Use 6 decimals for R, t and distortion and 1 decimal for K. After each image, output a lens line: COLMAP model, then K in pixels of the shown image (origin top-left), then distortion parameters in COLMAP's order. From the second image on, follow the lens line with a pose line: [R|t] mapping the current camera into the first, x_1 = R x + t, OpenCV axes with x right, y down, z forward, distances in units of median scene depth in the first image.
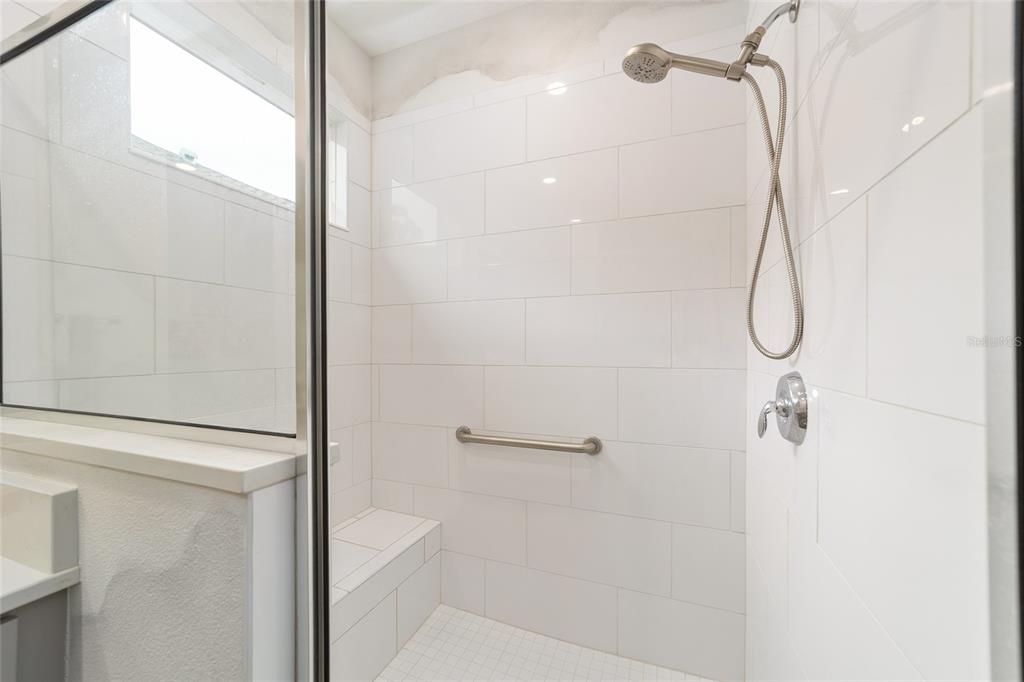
lens RADIAL K [[395.4, 0, 506.7], [0, 395.4, 346.6], [0, 0, 1]] dist [-0.000940, 0.000160]
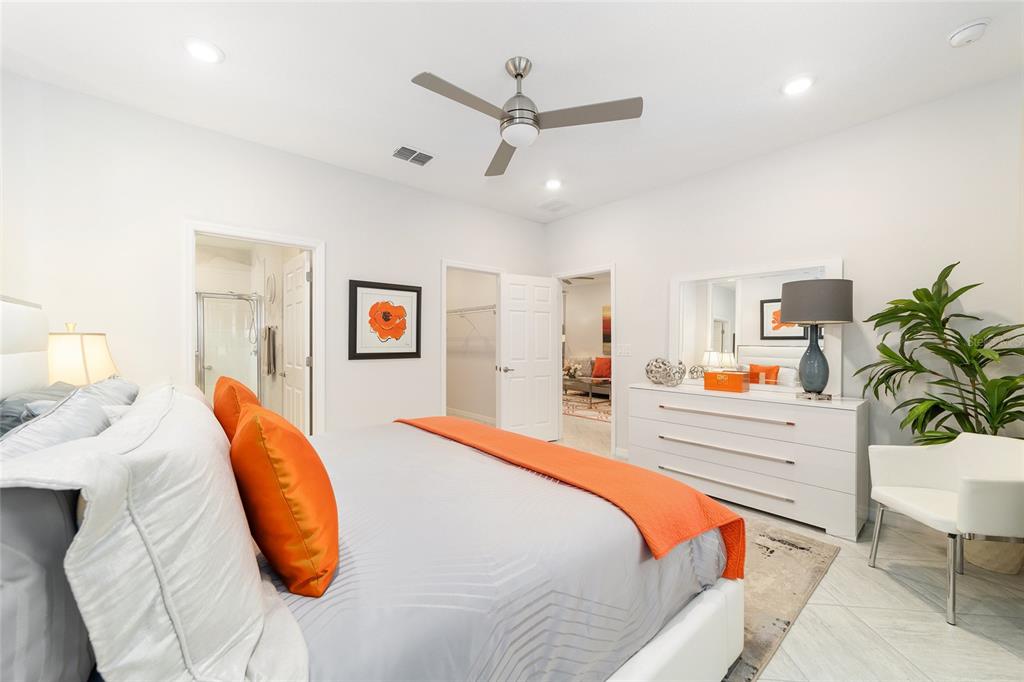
lens RADIAL K [[395.4, 0, 513.7], [0, 395.4, 338.2], [0, 0, 1]] dist [-0.000940, 0.000160]
pose [[0.458861, 0.000009, 0.888508, -3.081474], [0.000412, 1.000000, -0.000222, -0.055167], [-0.888508, 0.000468, 0.458861, -5.696739]]
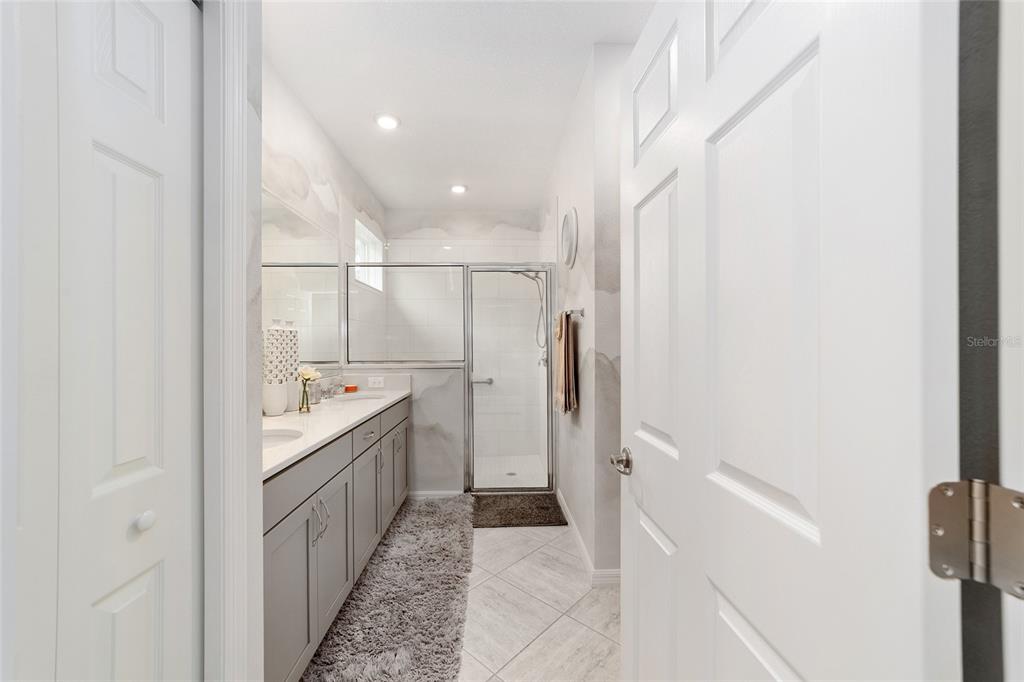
lens RADIAL K [[395.4, 0, 512.0], [0, 395.4, 341.1], [0, 0, 1]] dist [-0.000940, 0.000160]
pose [[0.910433, 0.000085, 0.413657, -1.295286], [0.001544, 0.999992, -0.003603, -0.023505], [-0.413654, 0.003919, 0.910426, -2.589706]]
